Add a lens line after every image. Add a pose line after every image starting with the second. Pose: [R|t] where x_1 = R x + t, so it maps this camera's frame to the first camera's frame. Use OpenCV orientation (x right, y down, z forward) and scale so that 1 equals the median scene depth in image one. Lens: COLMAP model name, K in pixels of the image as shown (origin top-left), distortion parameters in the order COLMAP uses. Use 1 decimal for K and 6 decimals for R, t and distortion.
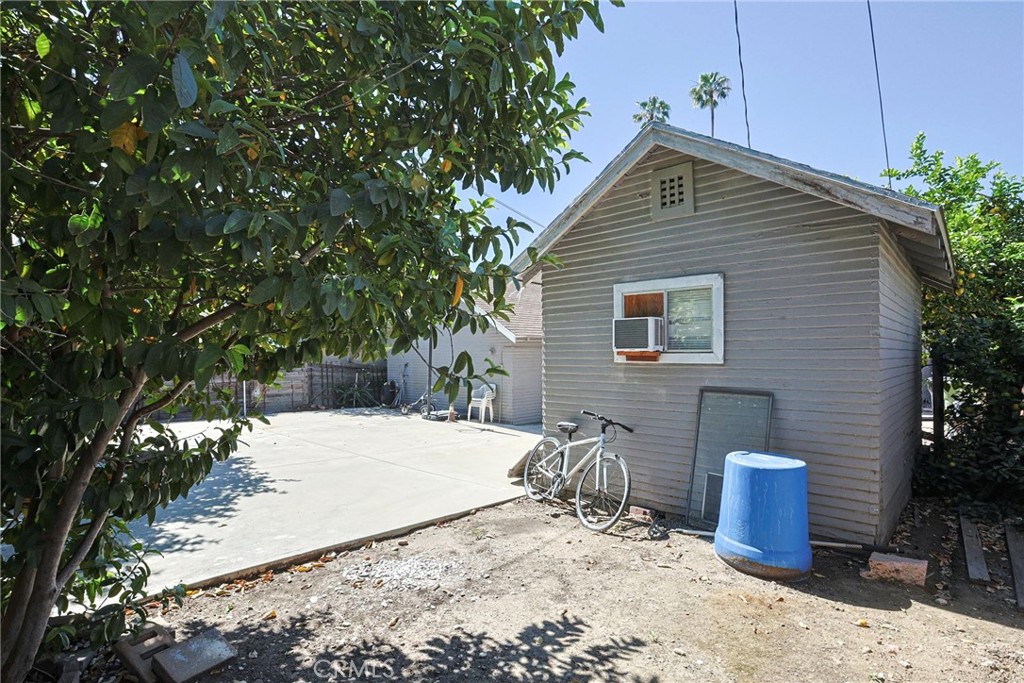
lens RADIAL K [[493.7, 0, 515.8], [0, 493.7, 363.9], [0, 0, 1]] dist [-0.048523, 0.015057]
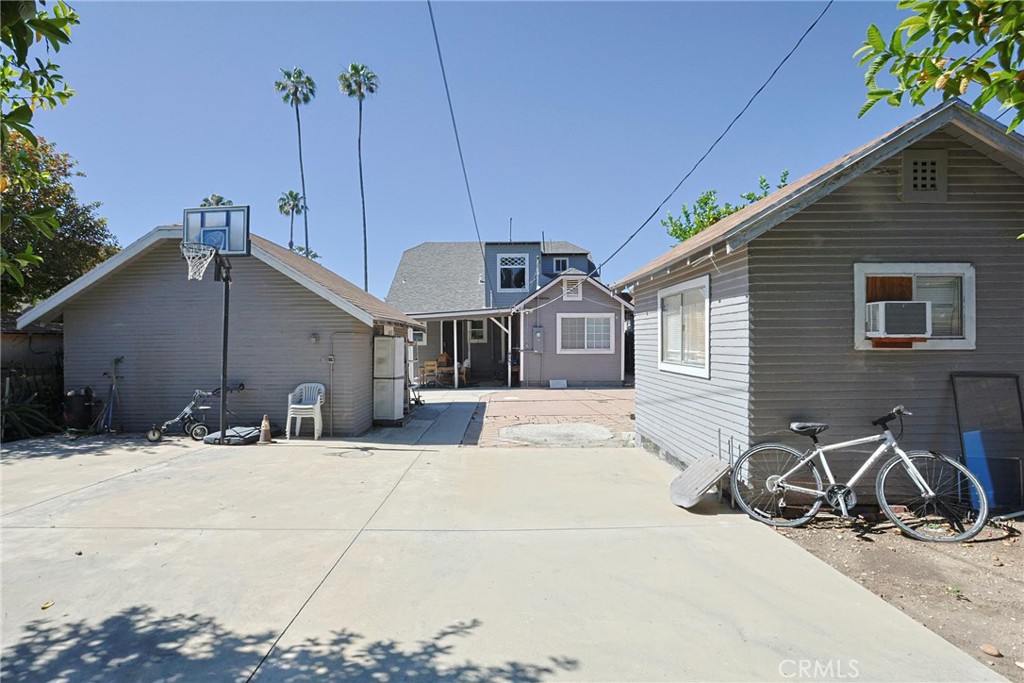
lens RADIAL K [[493.7, 0, 504.9], [0, 493.7, 342.3], [0, 0, 1]] dist [-0.048523, 0.015057]
pose [[0.749445, -0.005448, 0.662044, -0.865942], [0.016907, 0.999798, -0.010910, -0.018016], [-0.661851, 0.019370, 0.749385, 0.767533]]
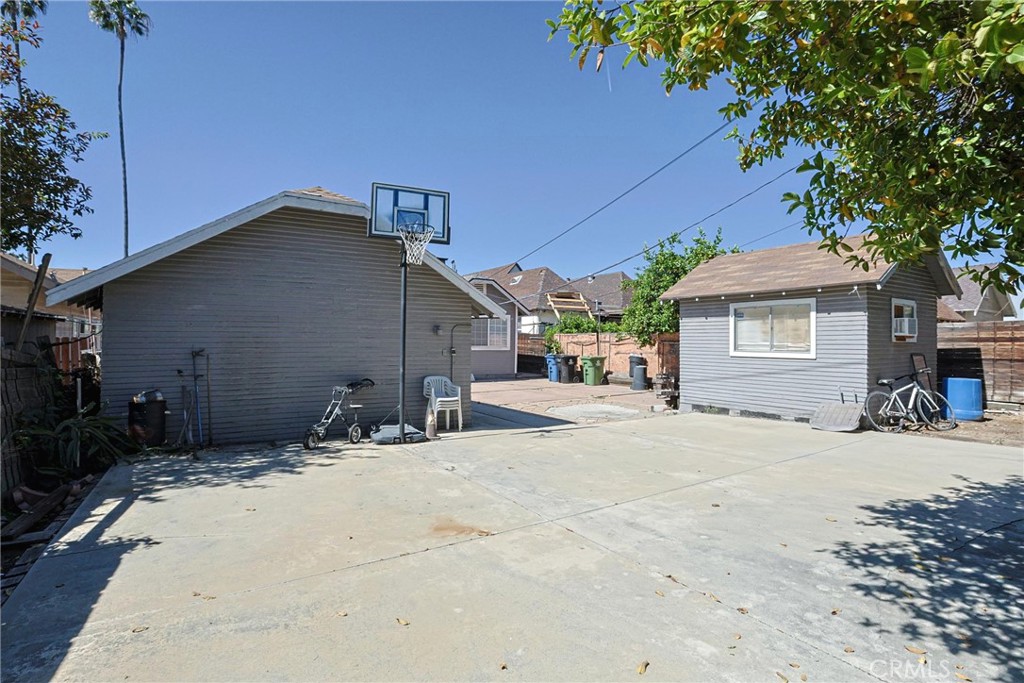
lens RADIAL K [[493.7, 0, 472.9], [0, 493.7, 332.8], [0, 0, 1]] dist [-0.048523, 0.015057]
pose [[0.289366, 0.020230, 0.957005, -1.976210], [0.011475, 0.999631, -0.024601, -0.010189], [-0.957150, 0.018101, 0.289027, 2.060432]]
